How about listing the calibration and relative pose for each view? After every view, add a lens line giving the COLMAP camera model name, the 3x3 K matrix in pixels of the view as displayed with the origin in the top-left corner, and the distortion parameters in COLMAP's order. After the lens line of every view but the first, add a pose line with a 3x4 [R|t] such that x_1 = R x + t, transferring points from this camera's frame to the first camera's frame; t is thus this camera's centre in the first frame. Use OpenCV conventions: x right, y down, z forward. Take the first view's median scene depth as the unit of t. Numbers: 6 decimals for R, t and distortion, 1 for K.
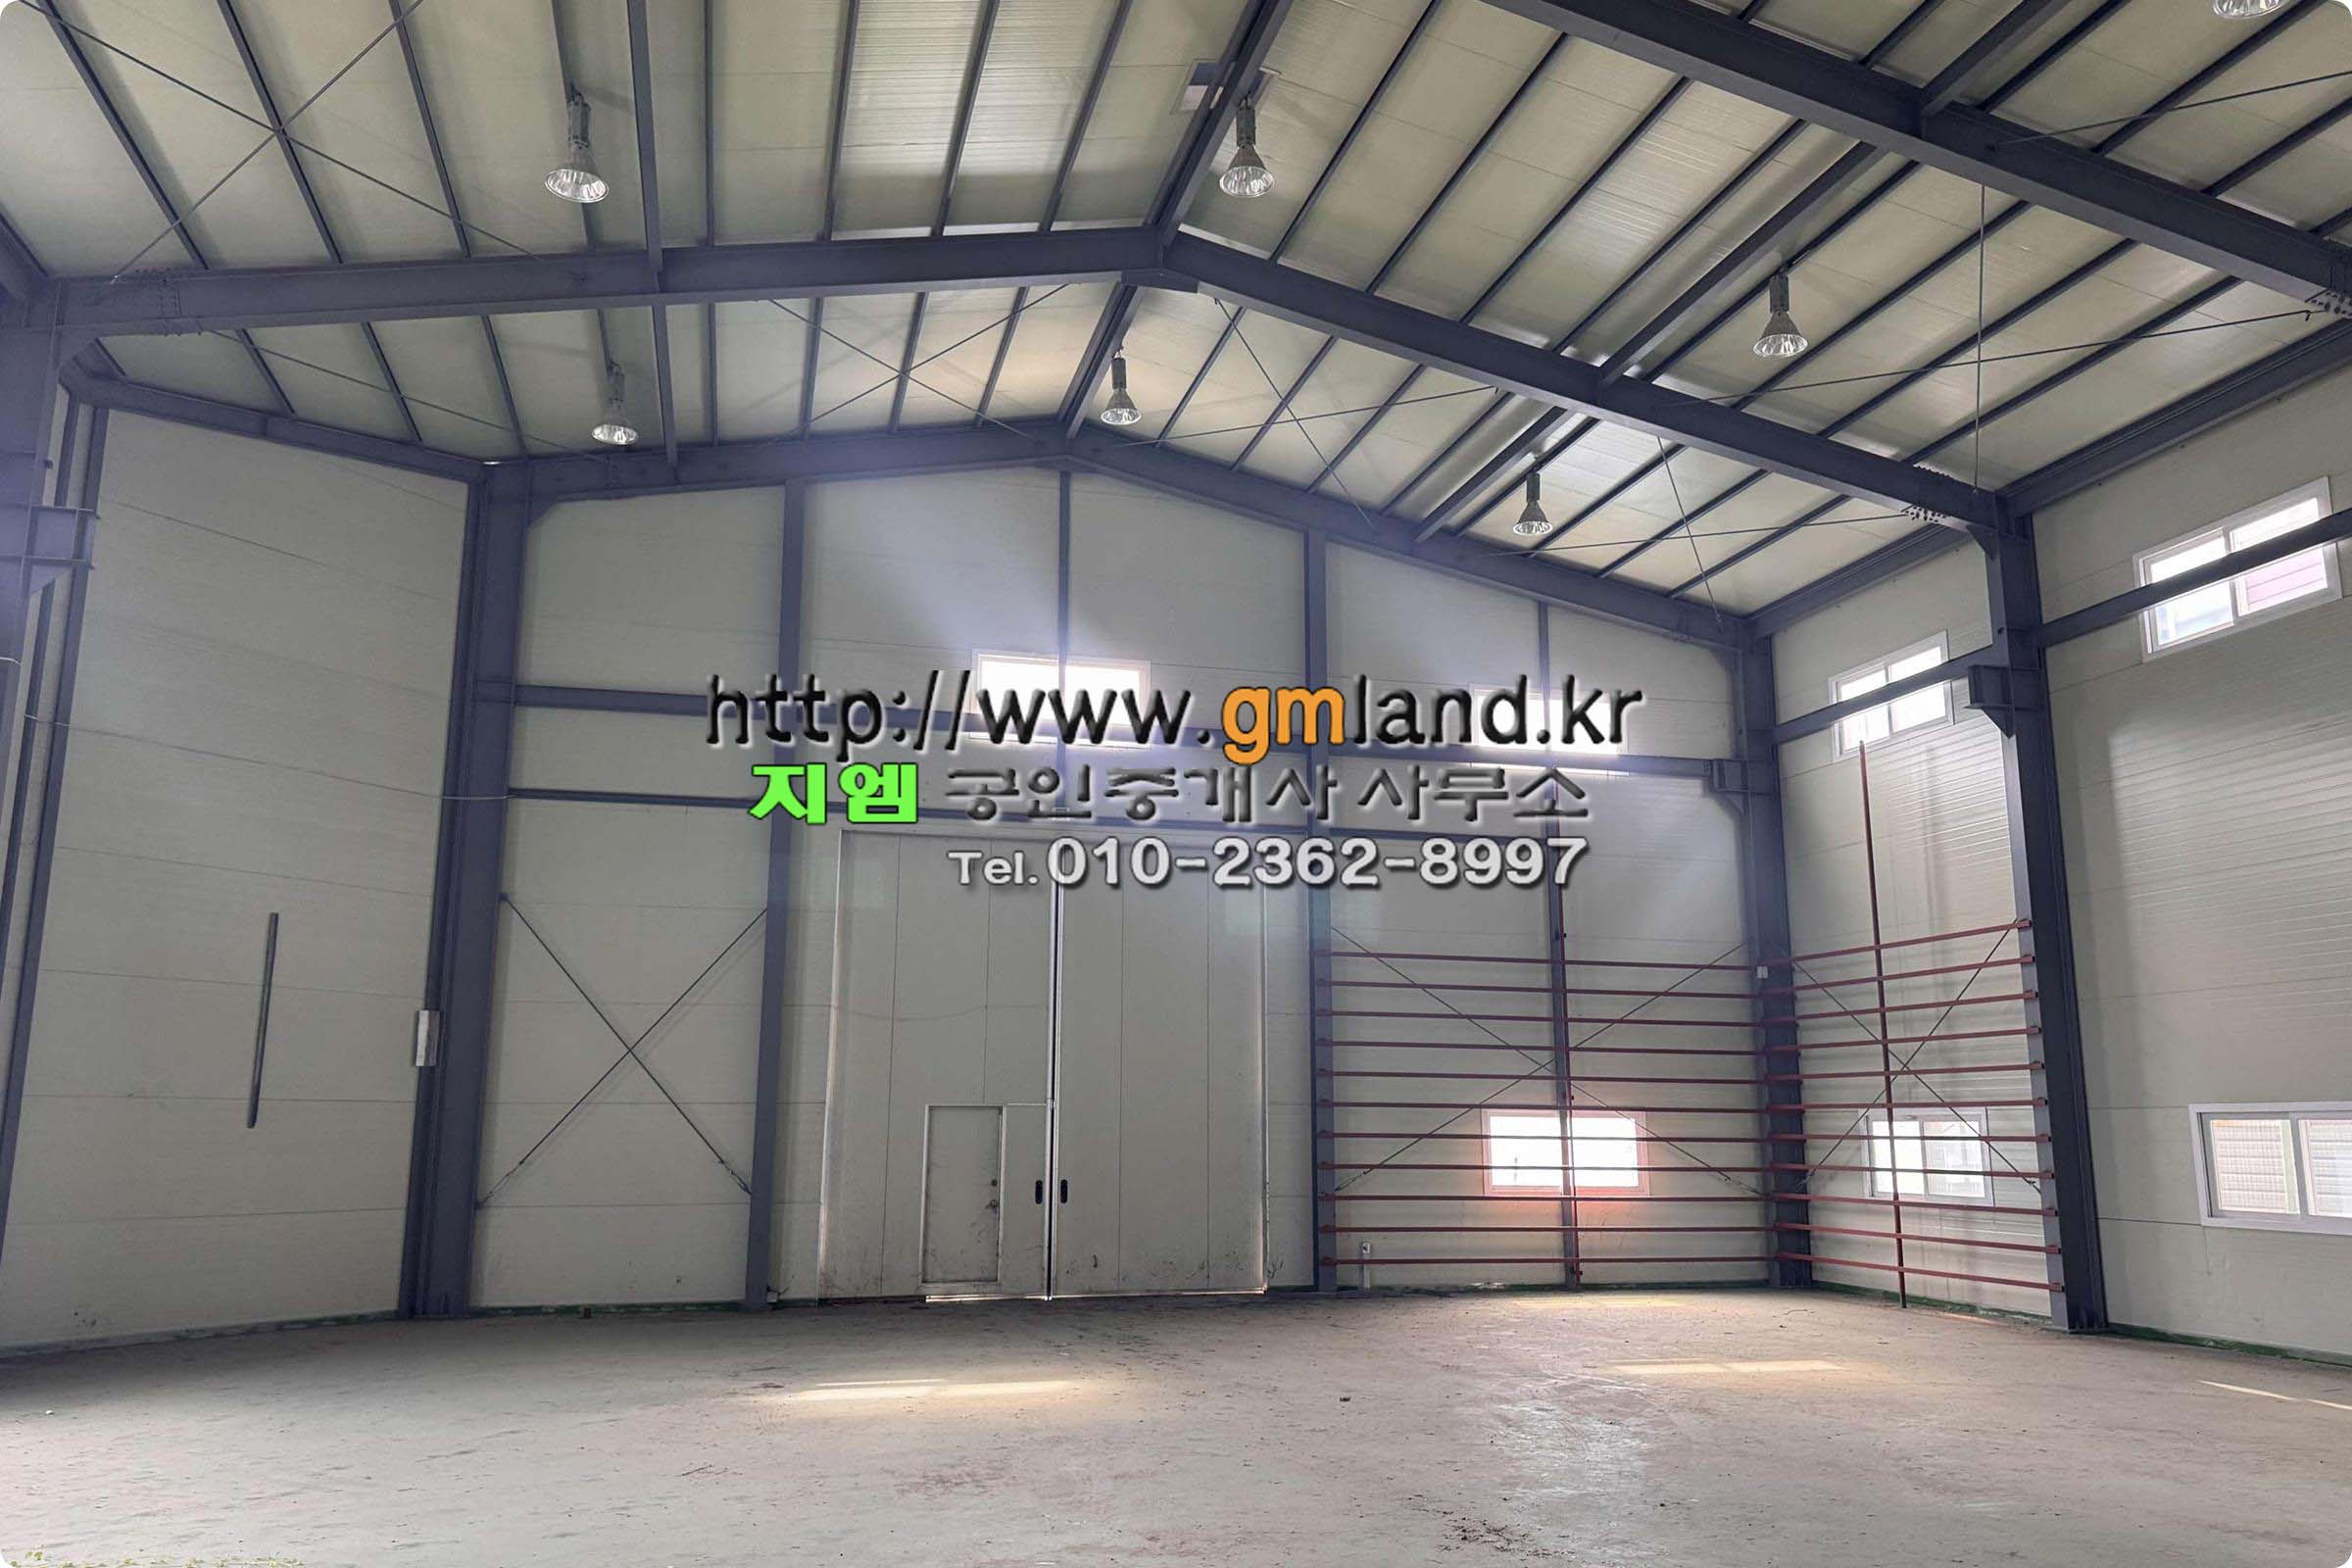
lens RADIAL K [[1705.2, 0, 1168.2], [0, 1705.2, 794.5], [0, 0, 1]] dist [0.037652, -0.013794]
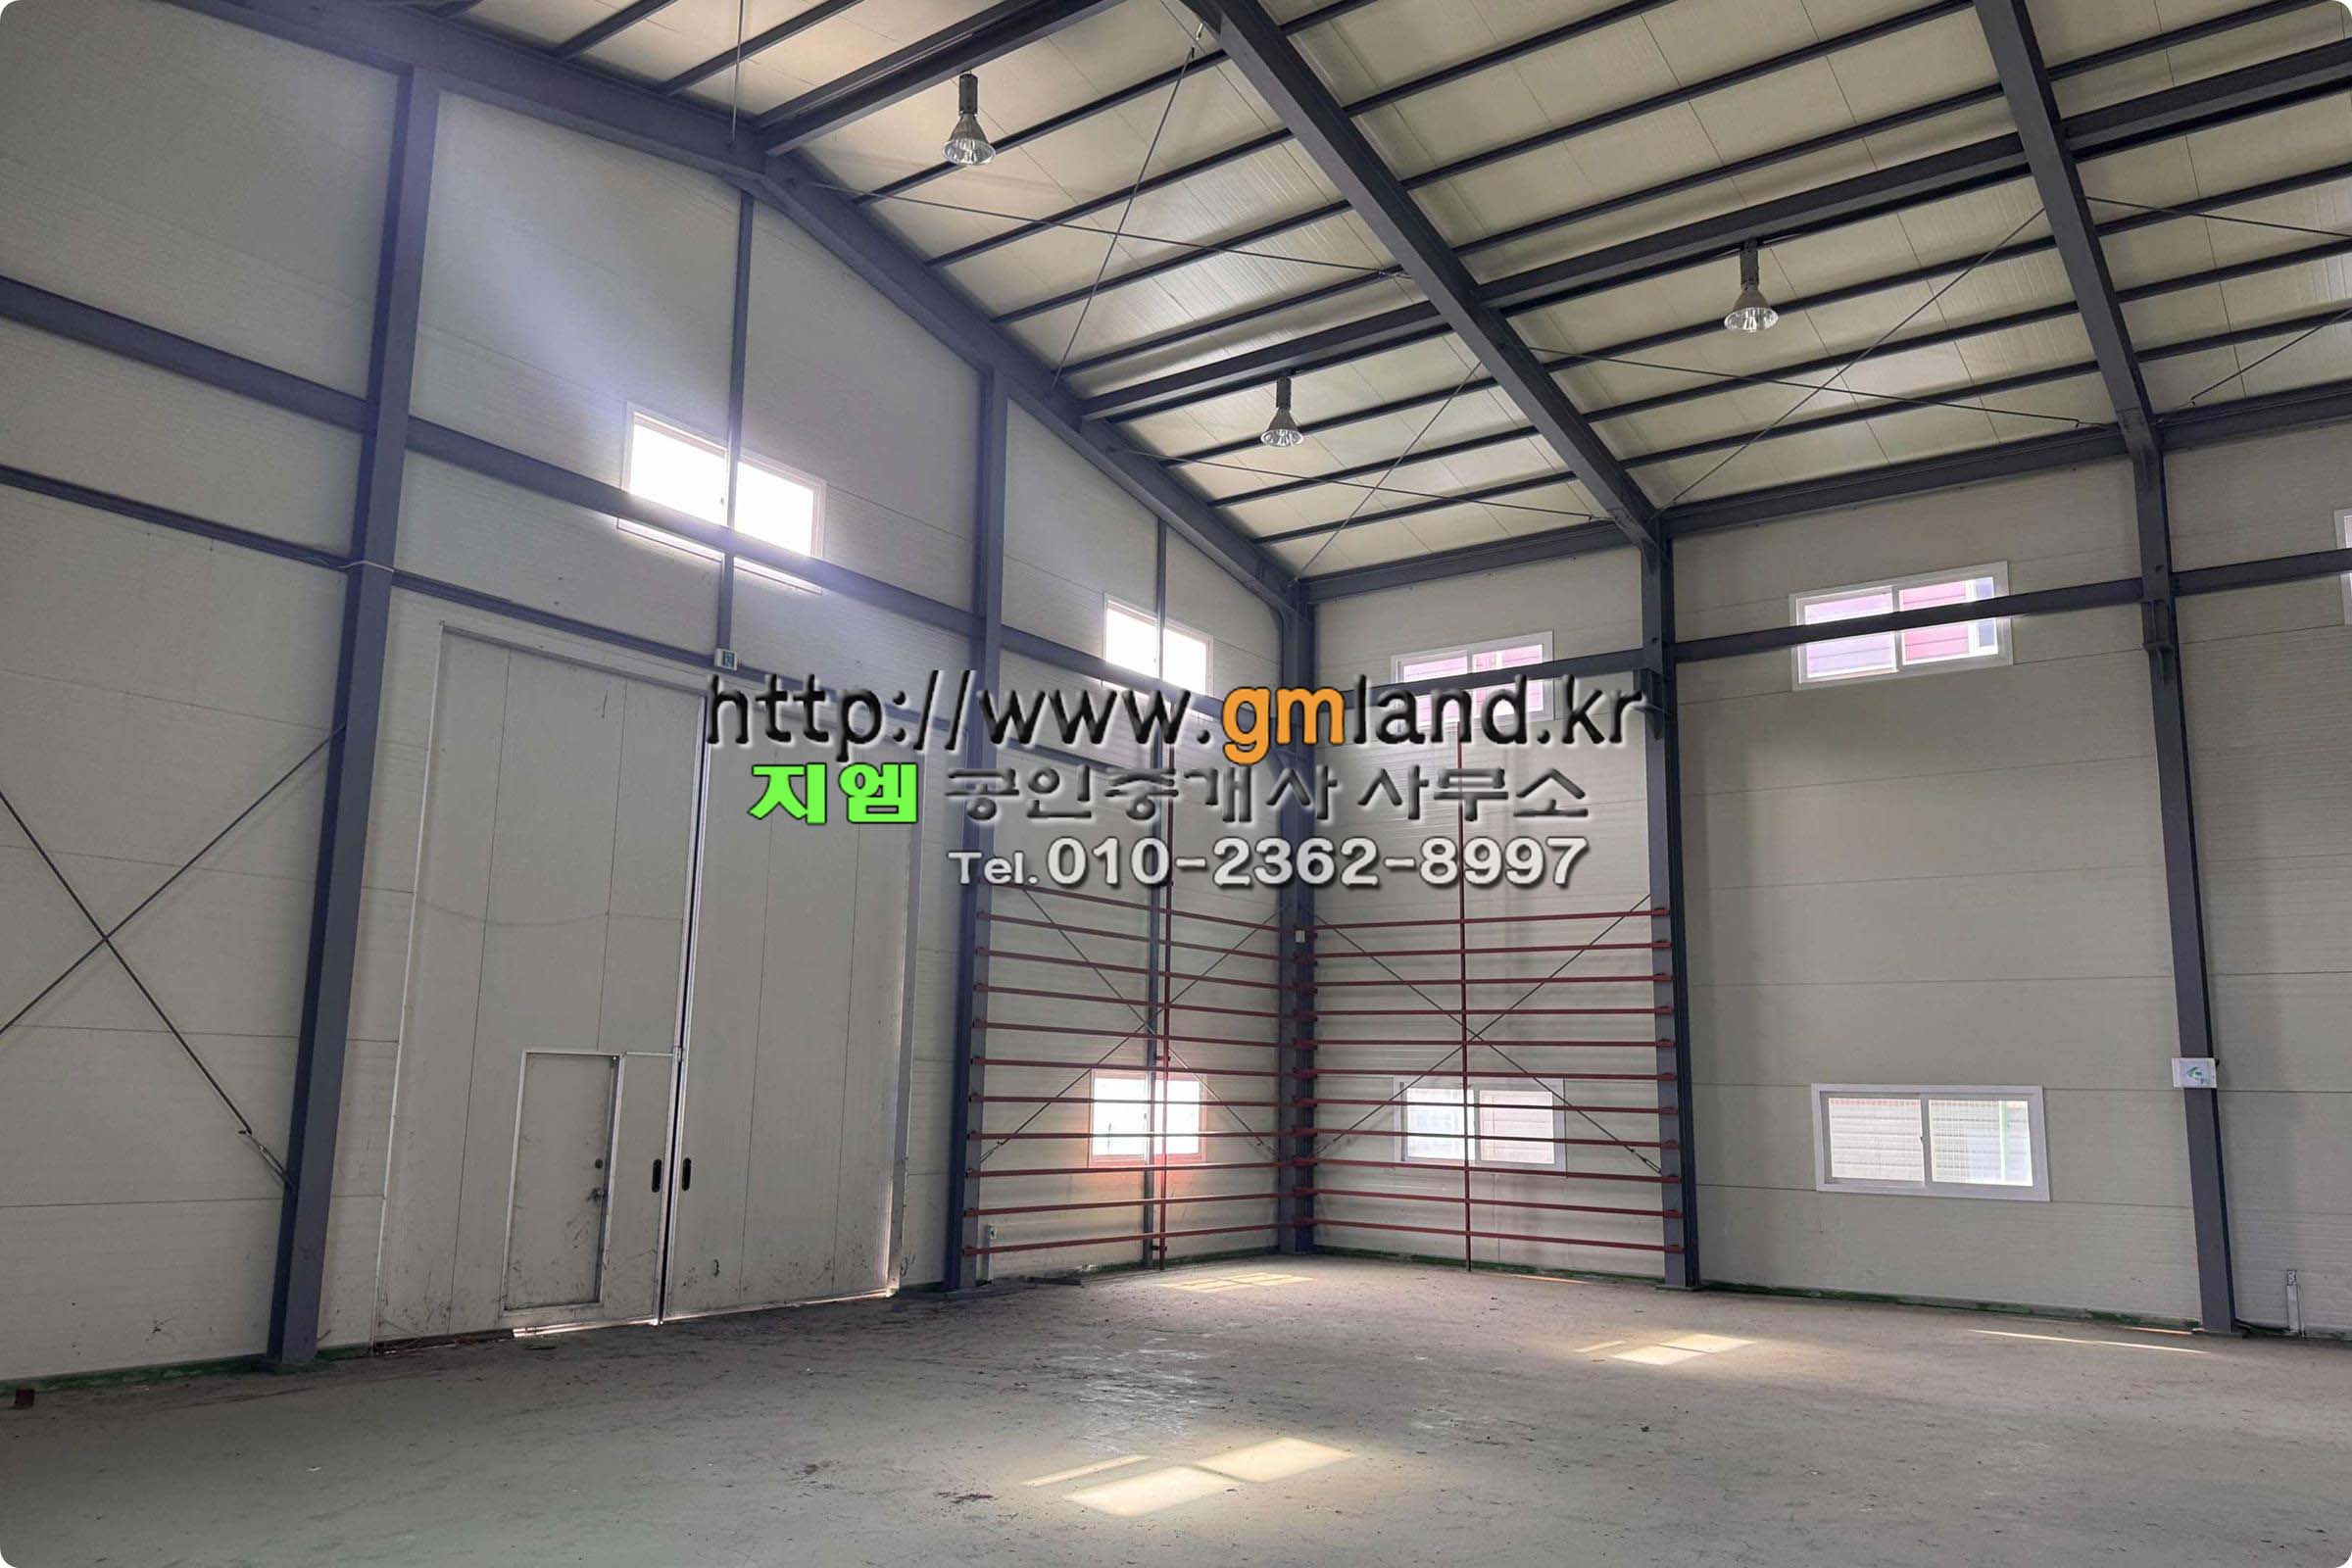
lens RADIAL K [[1705.2, 0, 1175.6], [0, 1705.2, 762.3], [0, 0, 1]] dist [0.037652, -0.013794]
pose [[0.792163, 0.127317, 0.596881, -0.376410], [-0.136494, 0.990185, -0.030059, 0.052556], [-0.594850, -0.057659, 0.801766, 0.307736]]
